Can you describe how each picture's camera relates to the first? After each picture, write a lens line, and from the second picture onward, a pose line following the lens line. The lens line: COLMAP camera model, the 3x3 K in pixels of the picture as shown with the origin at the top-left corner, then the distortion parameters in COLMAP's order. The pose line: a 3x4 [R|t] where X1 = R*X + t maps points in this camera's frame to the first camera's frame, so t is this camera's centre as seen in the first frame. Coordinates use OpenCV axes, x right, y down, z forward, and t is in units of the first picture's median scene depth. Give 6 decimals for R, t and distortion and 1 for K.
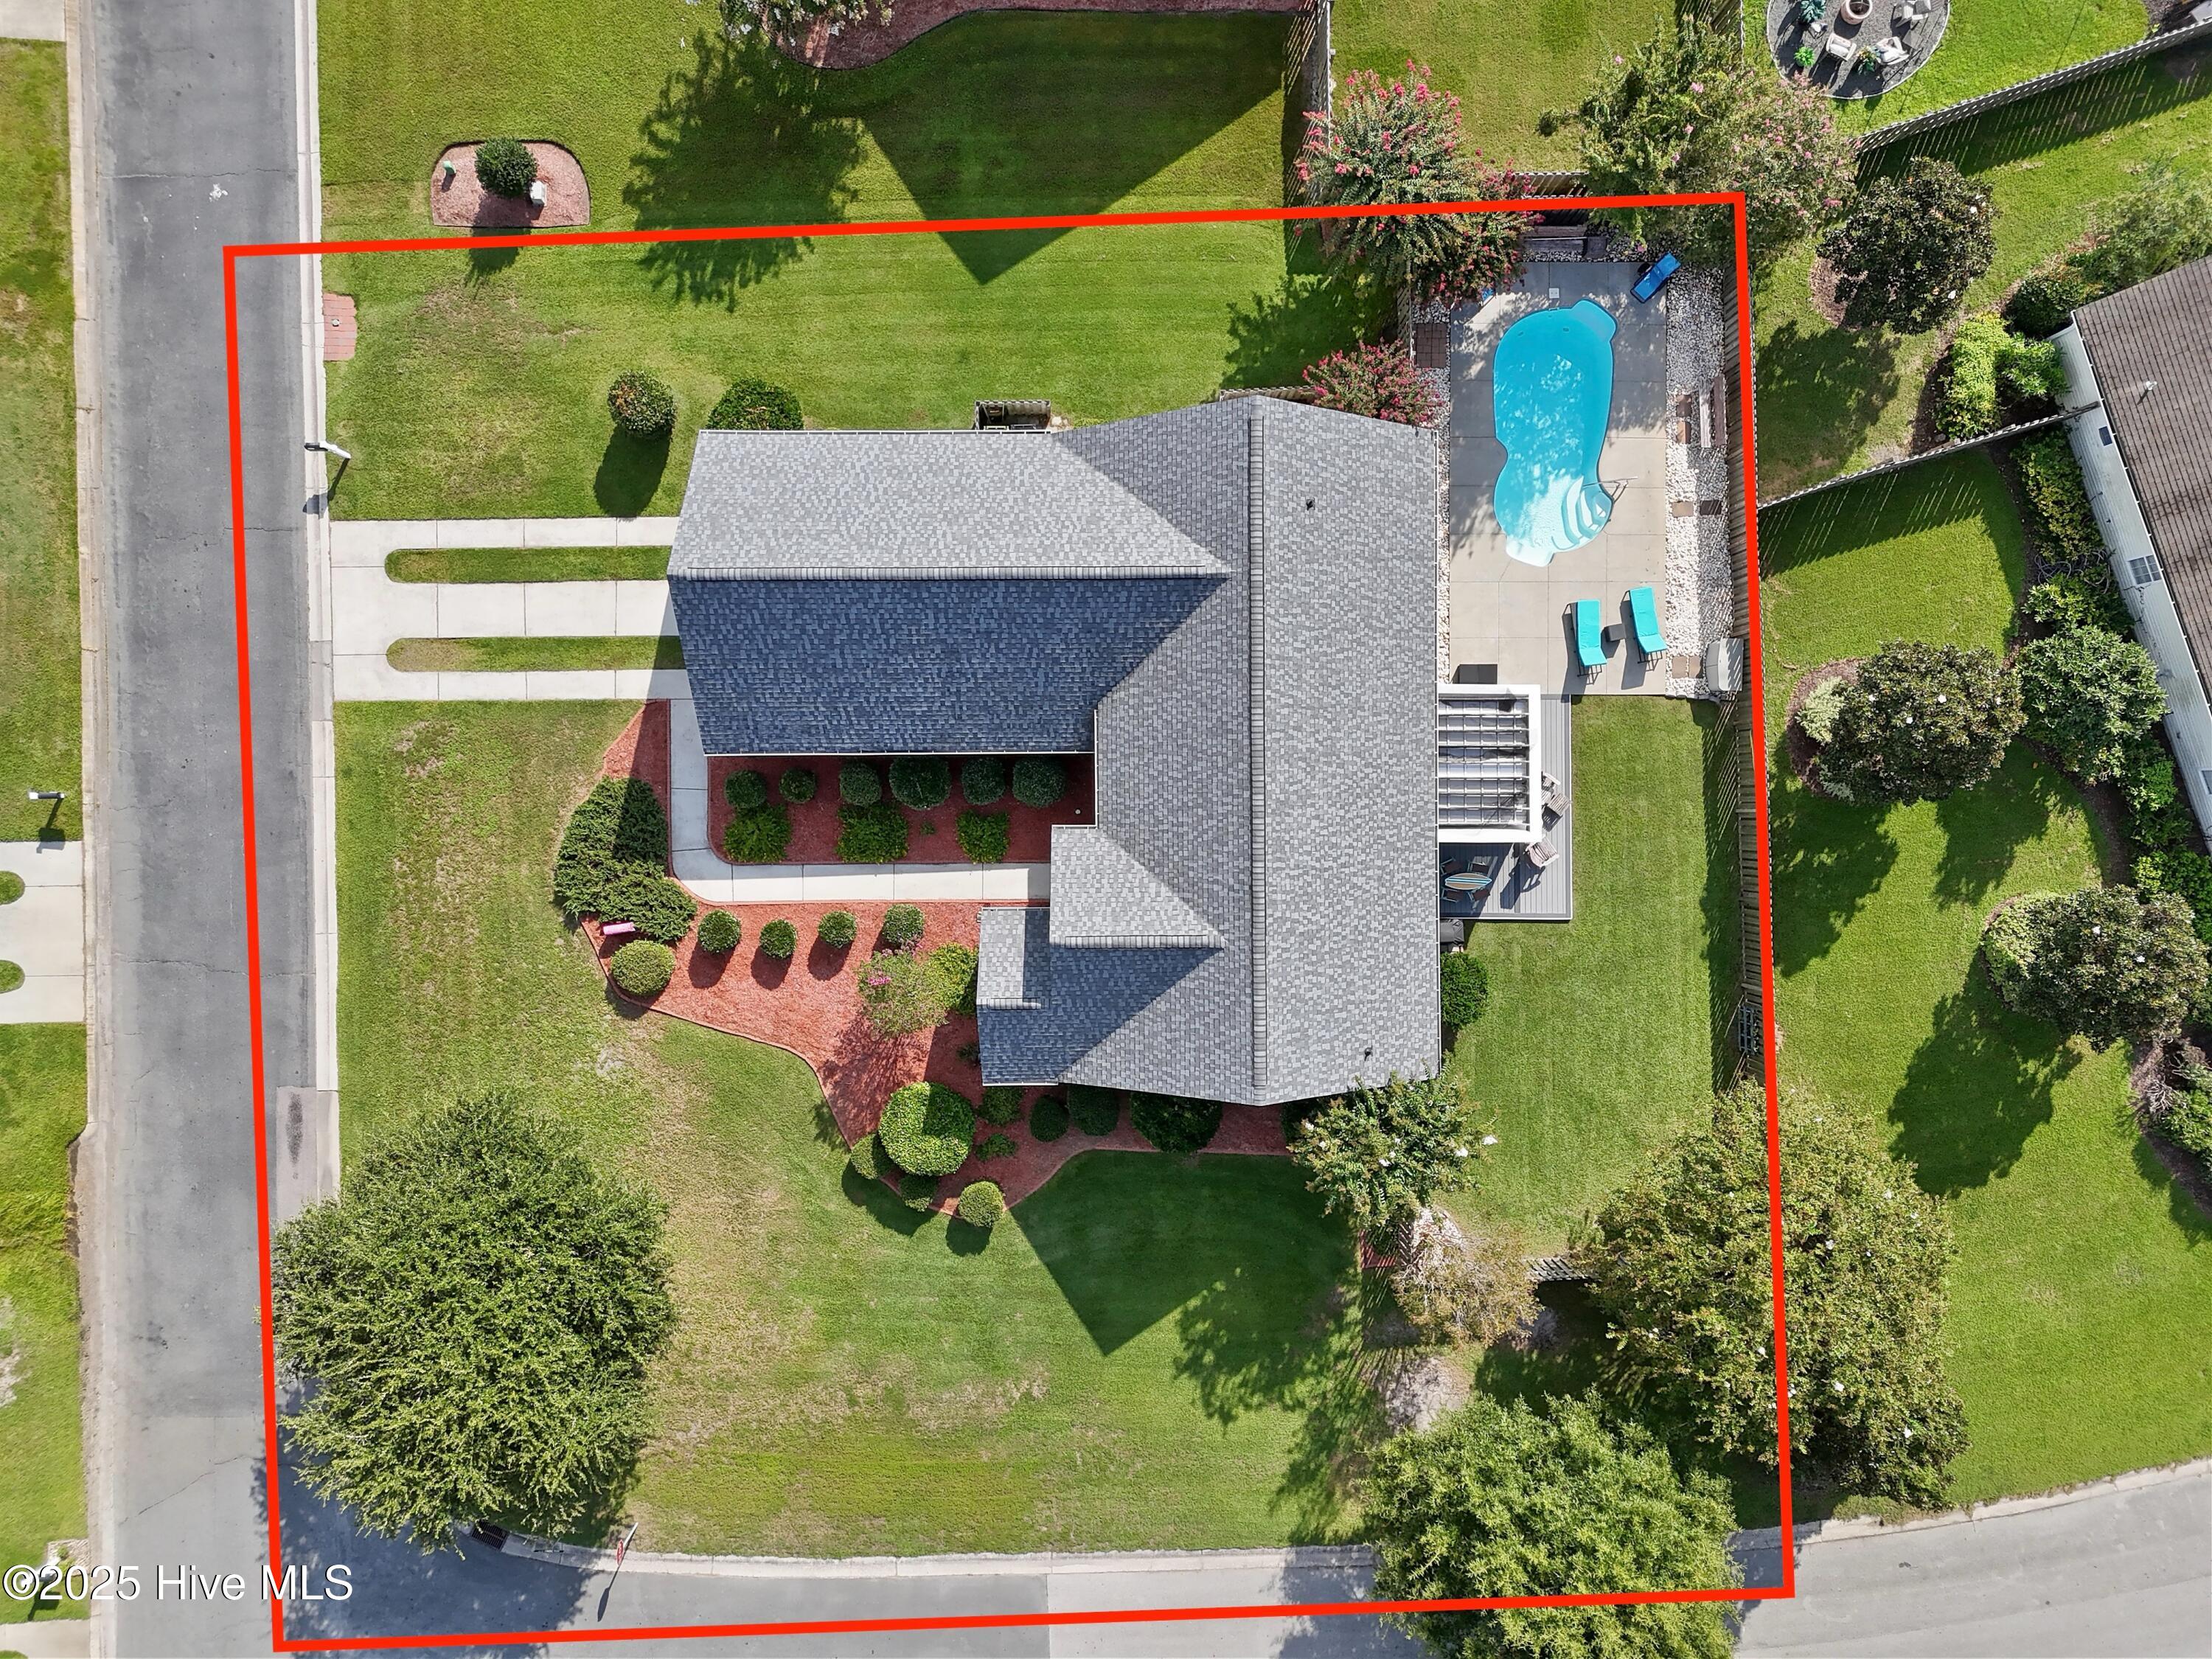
lens RADIAL K [[1633.6, 0, 1106.6], [0, 1633.6, 789.3], [0, 0, 1]] dist [0.047884, -0.005608]
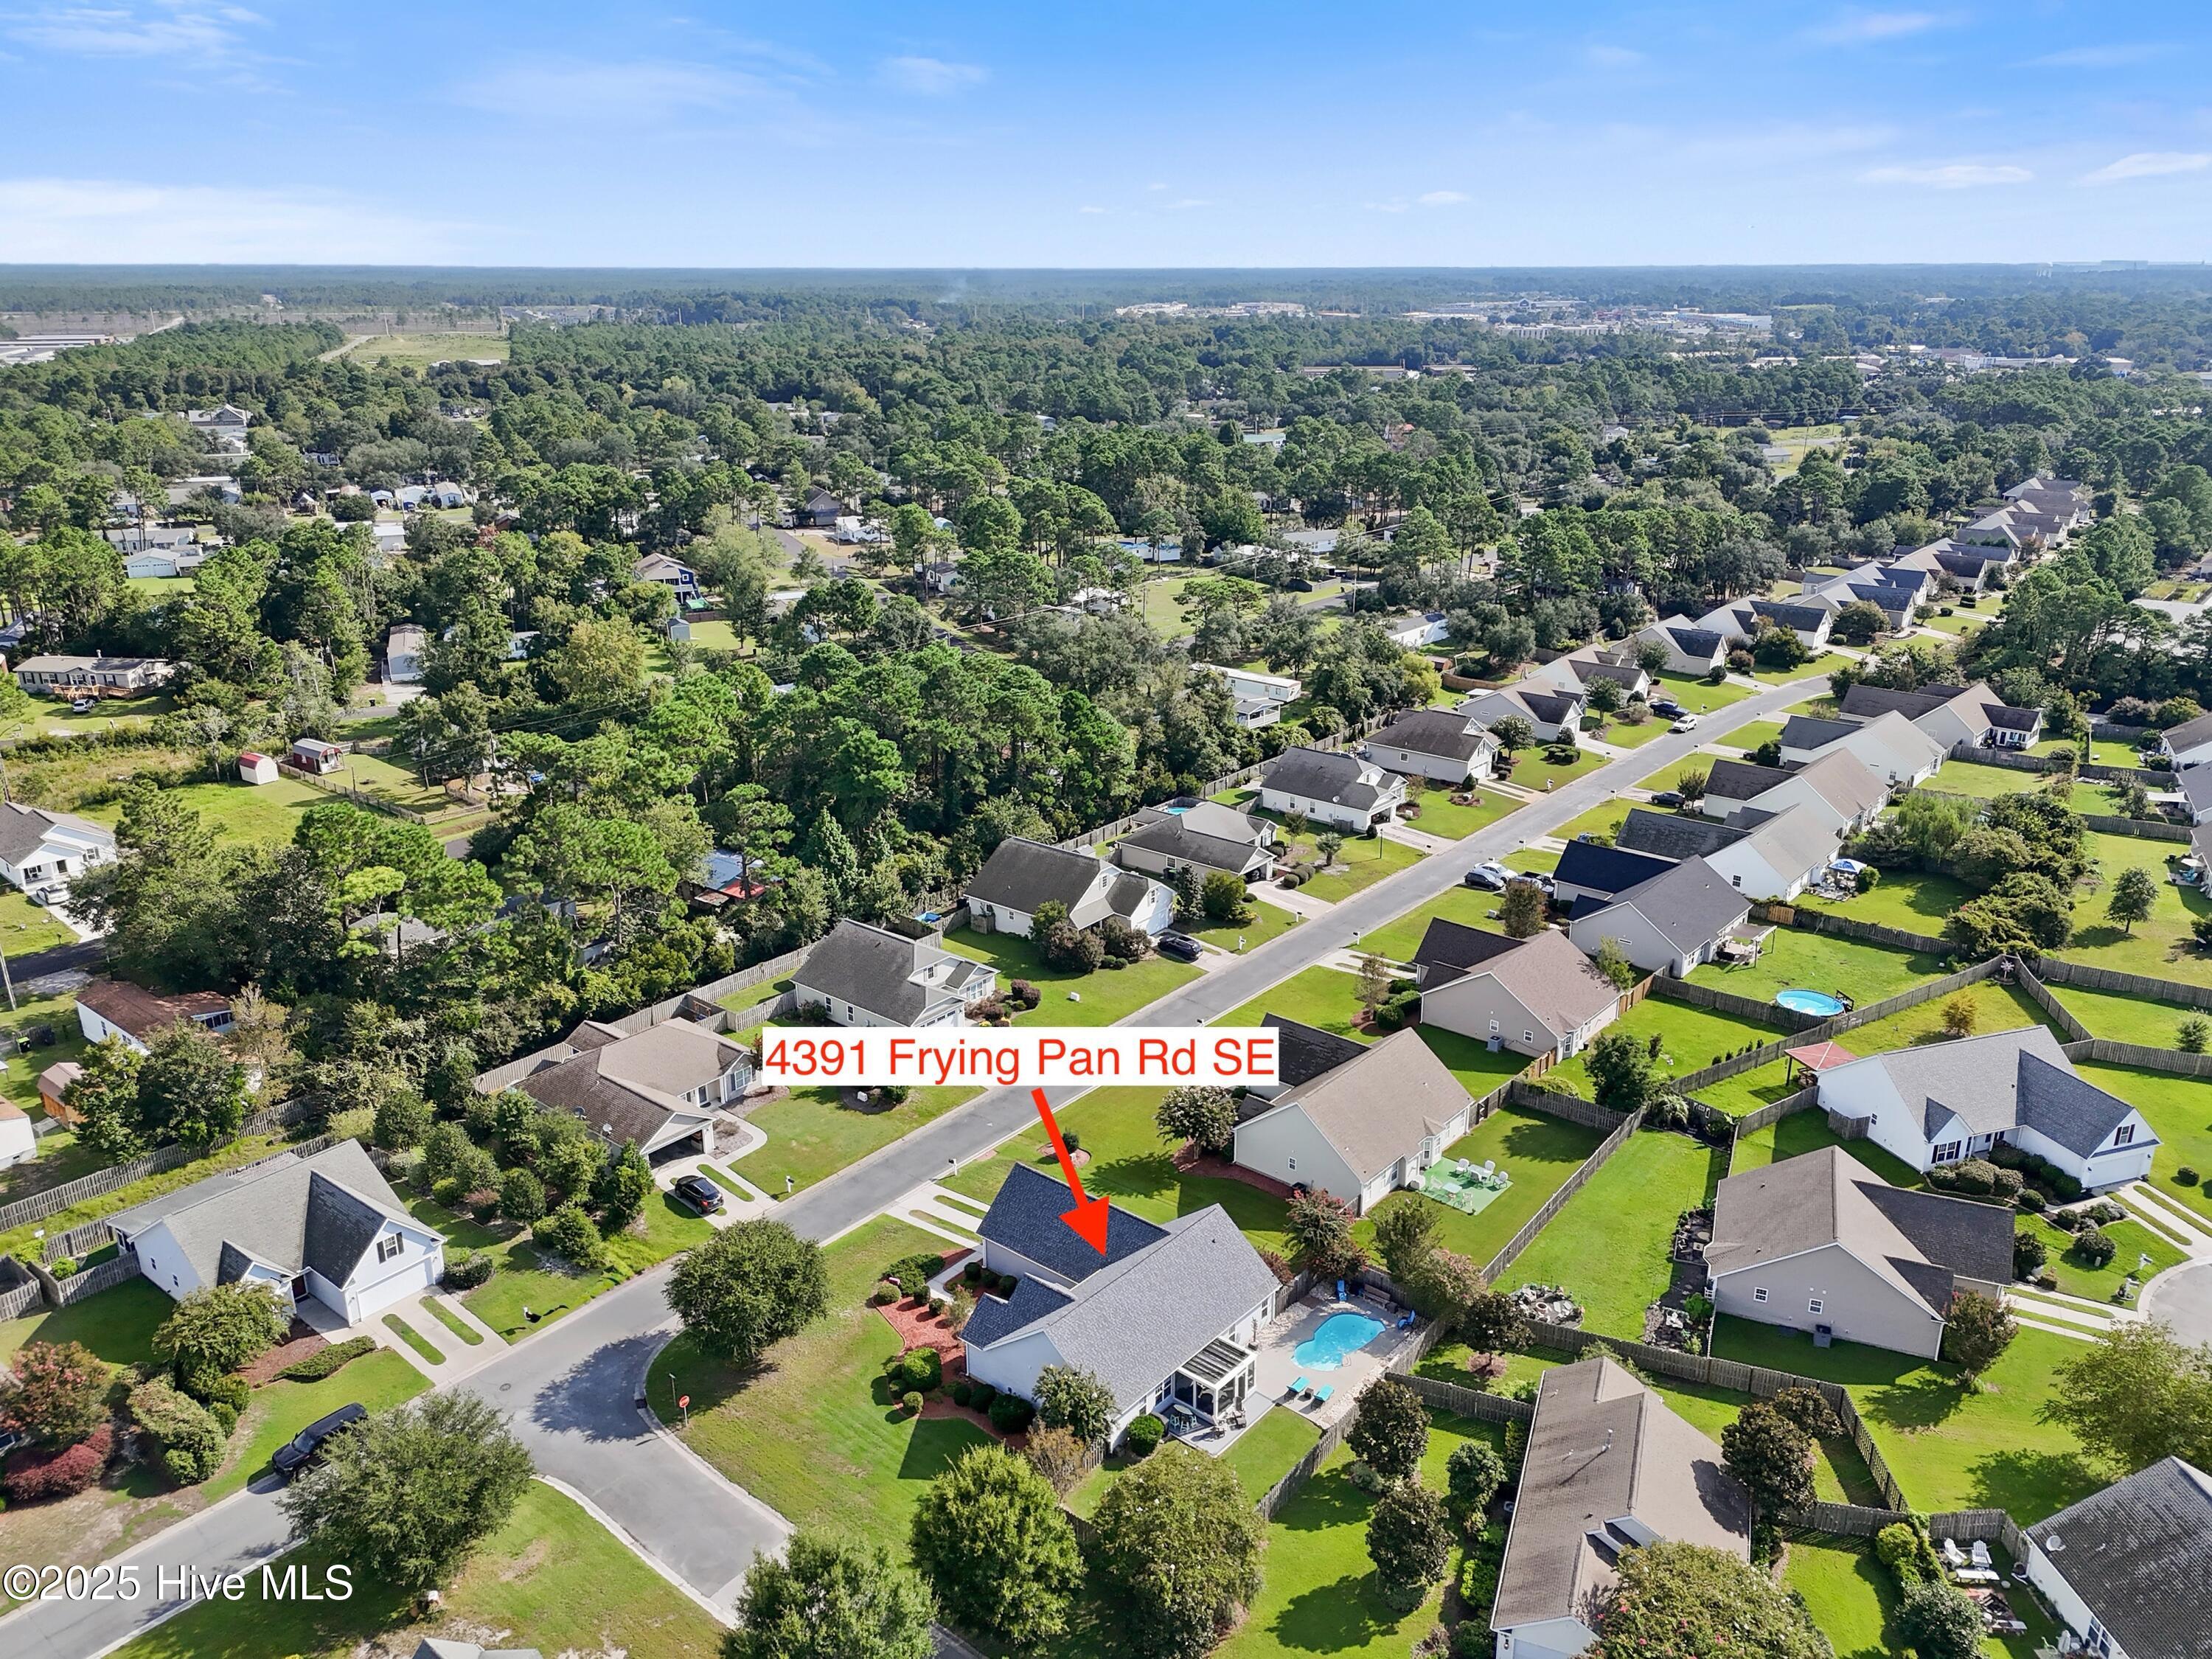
lens RADIAL K [[1633.6, 0, 1106.6], [0, 1633.6, 789.3], [0, 0, 1]] dist [0.047884, -0.005608]
pose [[0.759405, 0.182843, -0.624398, 1.299361], [-0.650558, 0.226463, -0.724906, 1.451558], [0.008860, 0.956704, 0.290927, -0.390936]]
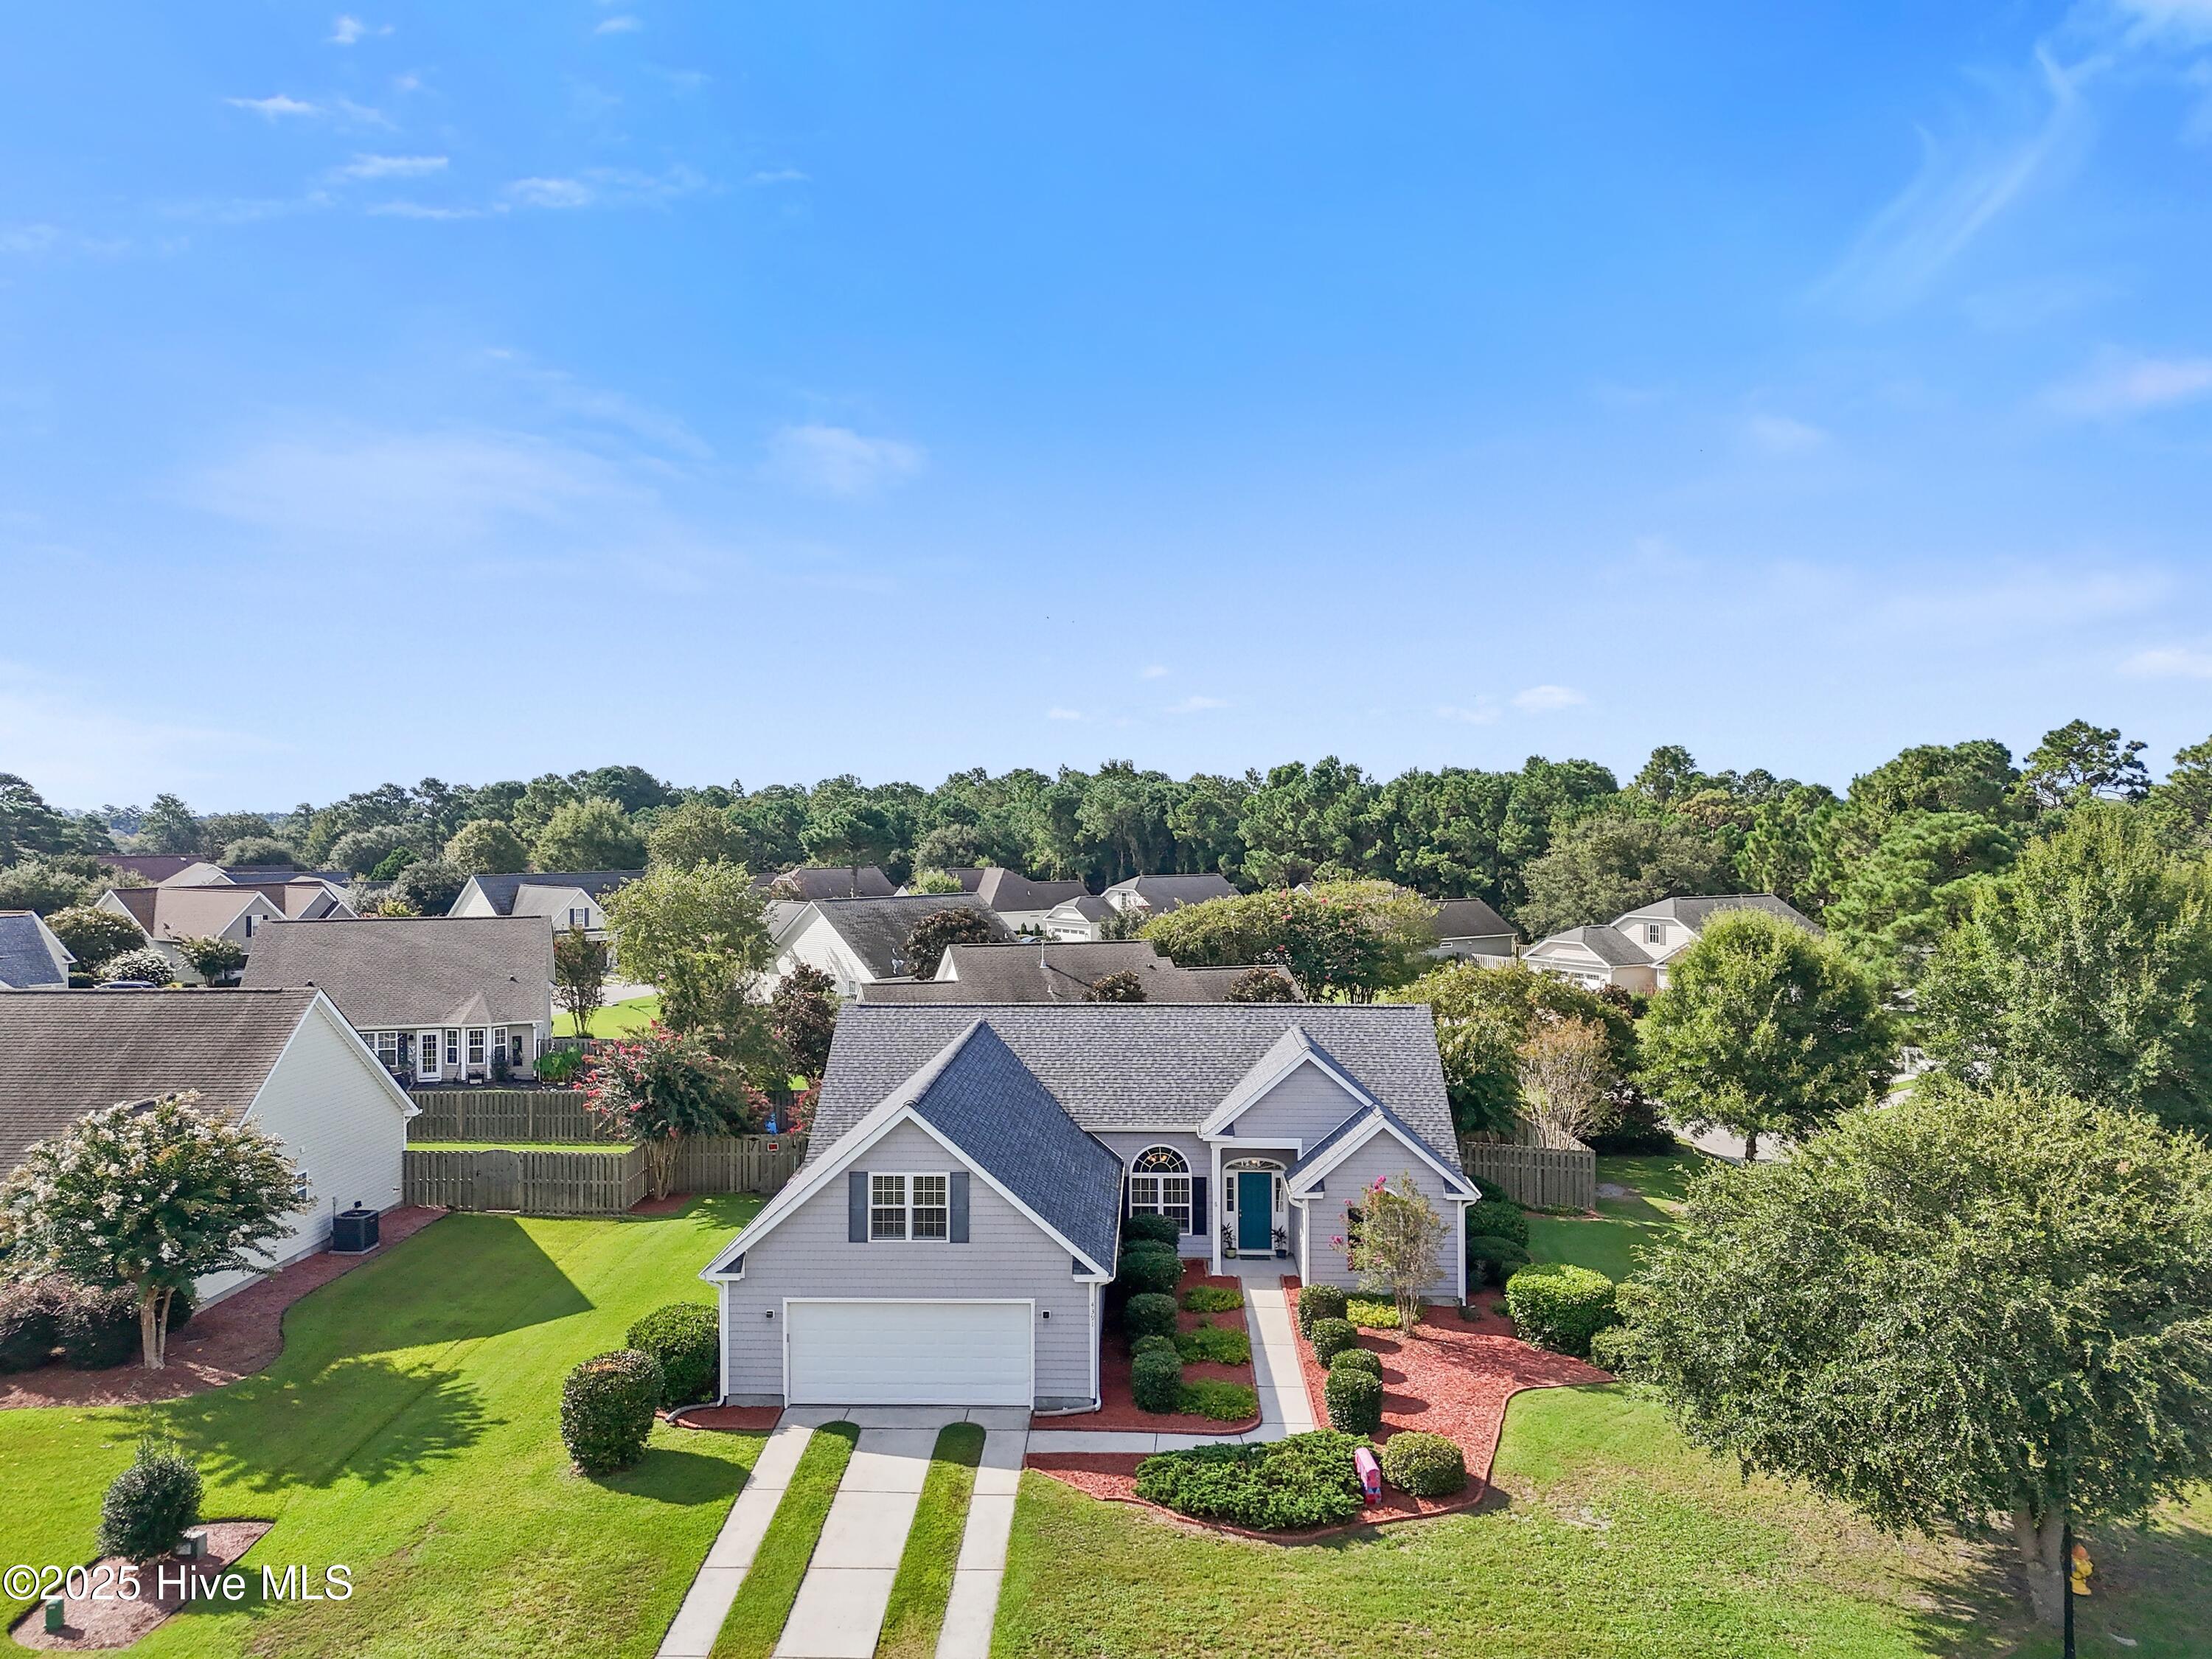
lens RADIAL K [[1639.9, 0, 1106.0], [0, 1639.9, 829.5], [0, 0, 1]] dist [0.049087, -0.000459]
pose [[0.039756, -0.022473, 0.998957, -0.946074], [0.999170, -0.007993, -0.039944, 0.009309], [0.008883, 0.999715, 0.022136, 0.715631]]
